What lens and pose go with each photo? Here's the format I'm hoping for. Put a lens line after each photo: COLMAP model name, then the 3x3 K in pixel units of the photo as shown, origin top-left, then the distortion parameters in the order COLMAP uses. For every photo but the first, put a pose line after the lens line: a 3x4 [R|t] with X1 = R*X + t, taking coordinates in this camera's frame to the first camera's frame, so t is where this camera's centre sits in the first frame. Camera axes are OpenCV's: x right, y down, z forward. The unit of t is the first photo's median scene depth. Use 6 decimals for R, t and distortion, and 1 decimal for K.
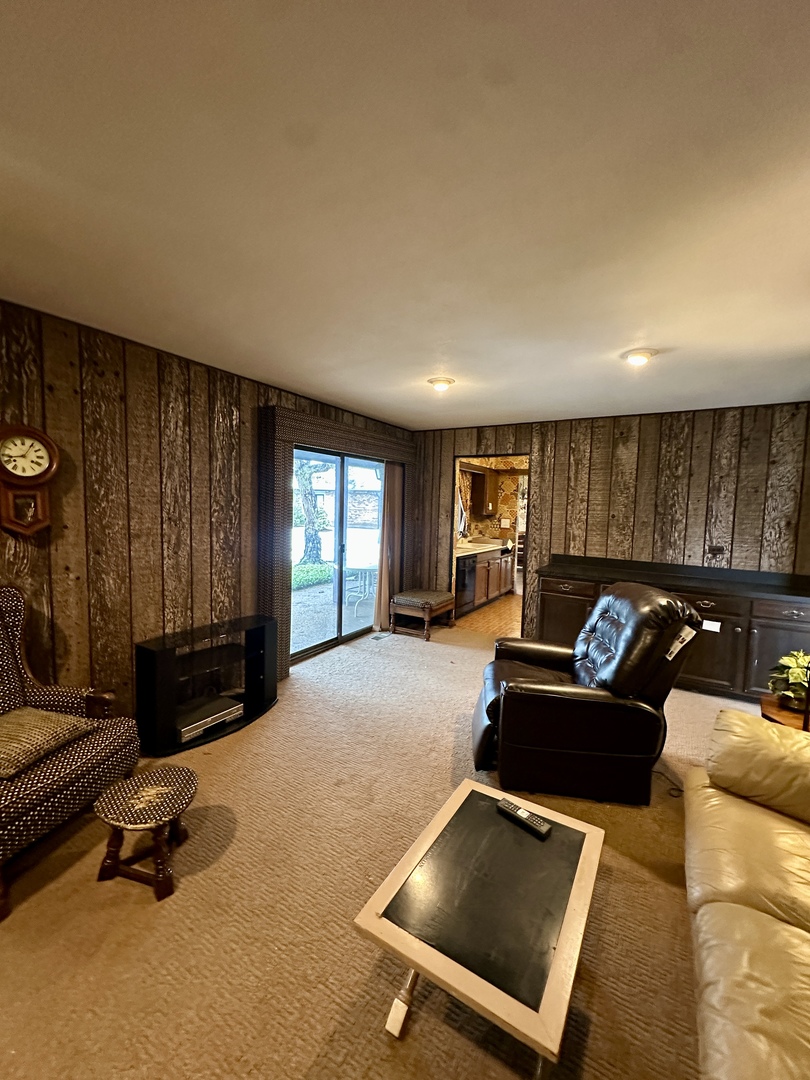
lens RADIAL K [[433.3, 0, 404.8], [0, 433.3, 540.5], [0, 0, 1]] dist [-0.005098, 0.001384]
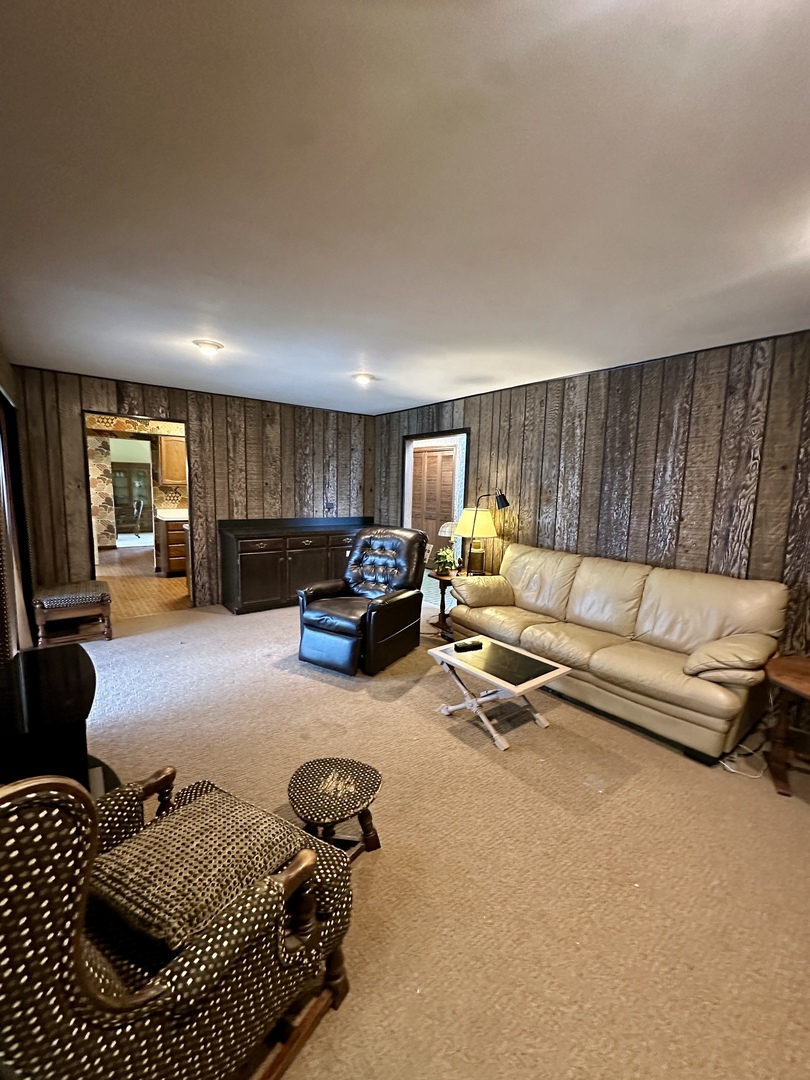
lens RADIAL K [[433.3, 0, 406.8], [0, 433.3, 538.1], [0, 0, 1]] dist [-0.005098, 0.001384]
pose [[0.356276, -0.128578, 0.925492, -0.526881], [0.060458, 0.991583, 0.114486, -0.020554], [-0.932423, 0.015165, 0.361051, 0.193262]]
